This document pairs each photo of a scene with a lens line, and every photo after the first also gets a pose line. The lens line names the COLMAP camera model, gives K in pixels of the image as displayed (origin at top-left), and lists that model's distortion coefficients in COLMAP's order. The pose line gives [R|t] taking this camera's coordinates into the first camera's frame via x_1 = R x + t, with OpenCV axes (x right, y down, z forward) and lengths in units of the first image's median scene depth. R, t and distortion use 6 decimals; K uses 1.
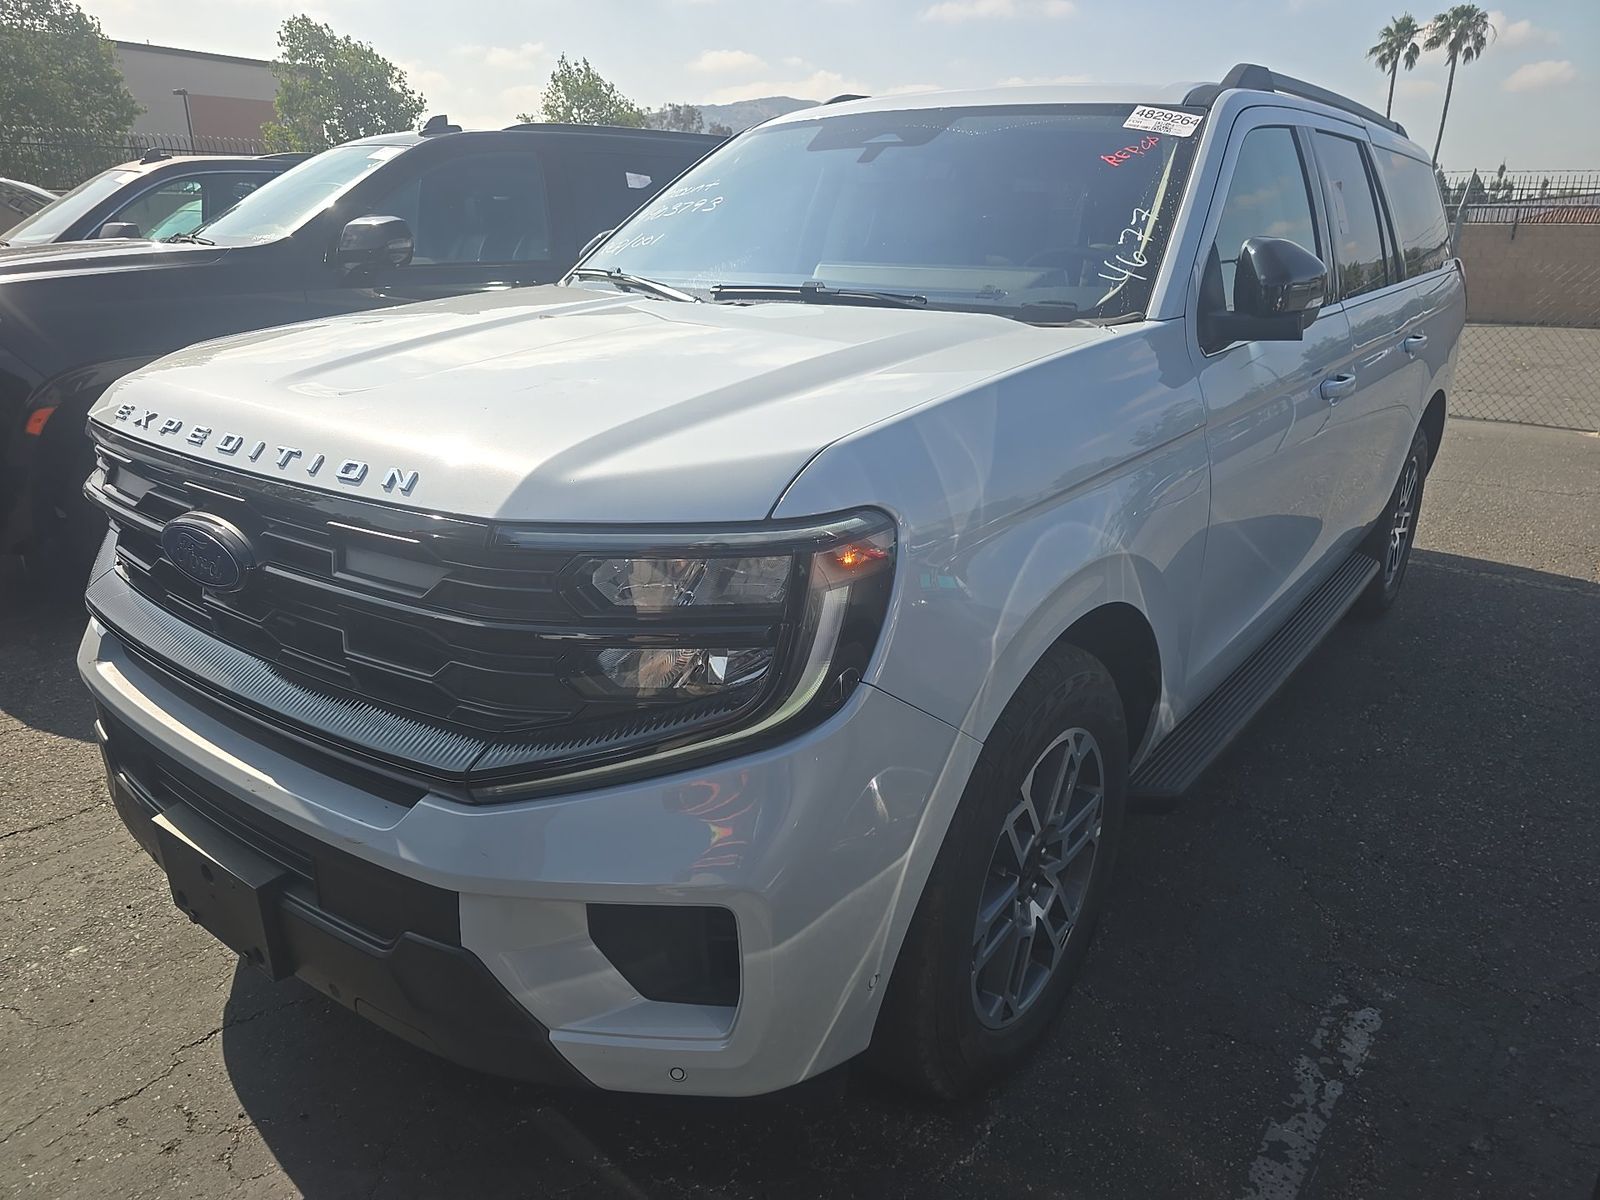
lens RADIAL K [[1083.0, 0, 800.0], [0, 1083.0, 600.0], [0, 0, 1]] dist [0.081136, -0.070342]
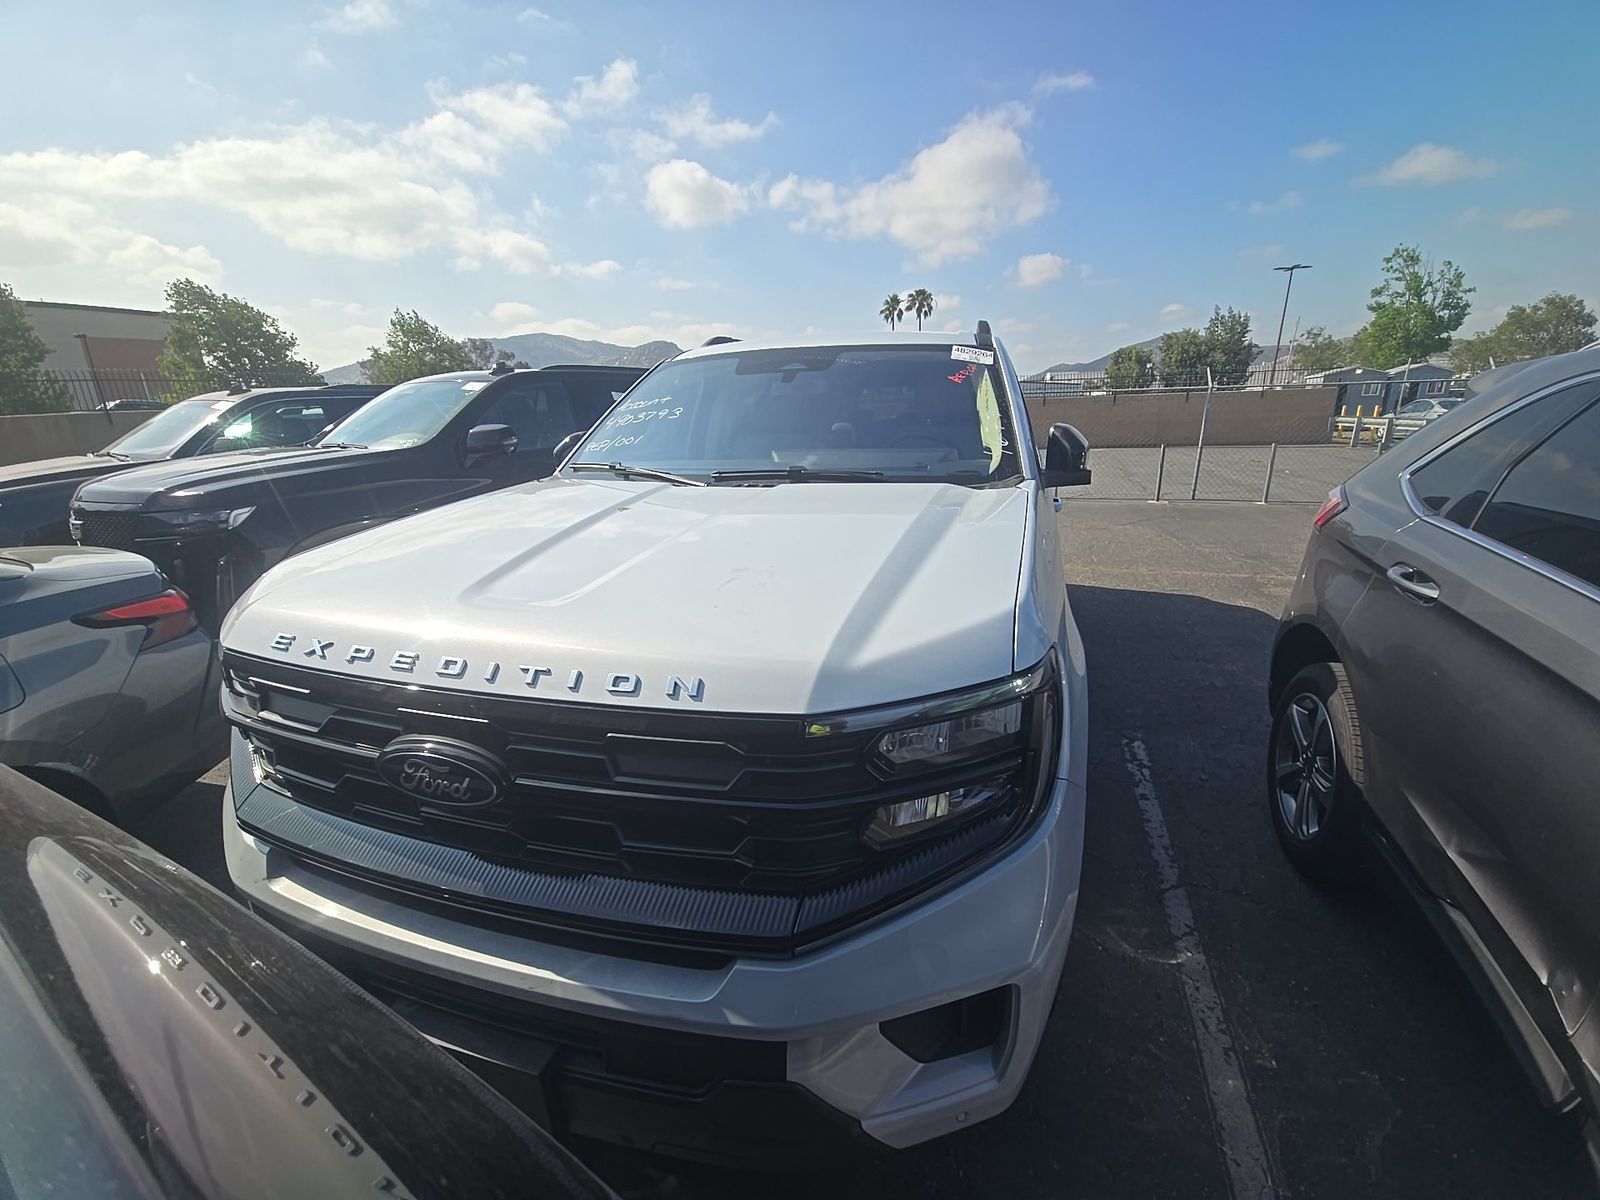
lens RADIAL K [[652.4, 0, 800.0], [0, 652.4, 600.0], [0, 0, 1]] dist [-0.001225, -0.000336]
pose [[0.935368, -0.134328, 0.327175, -0.269464], [0.147548, 0.988929, -0.015804, -0.099148], [-0.321430, 0.063057, 0.944832, 0.194171]]
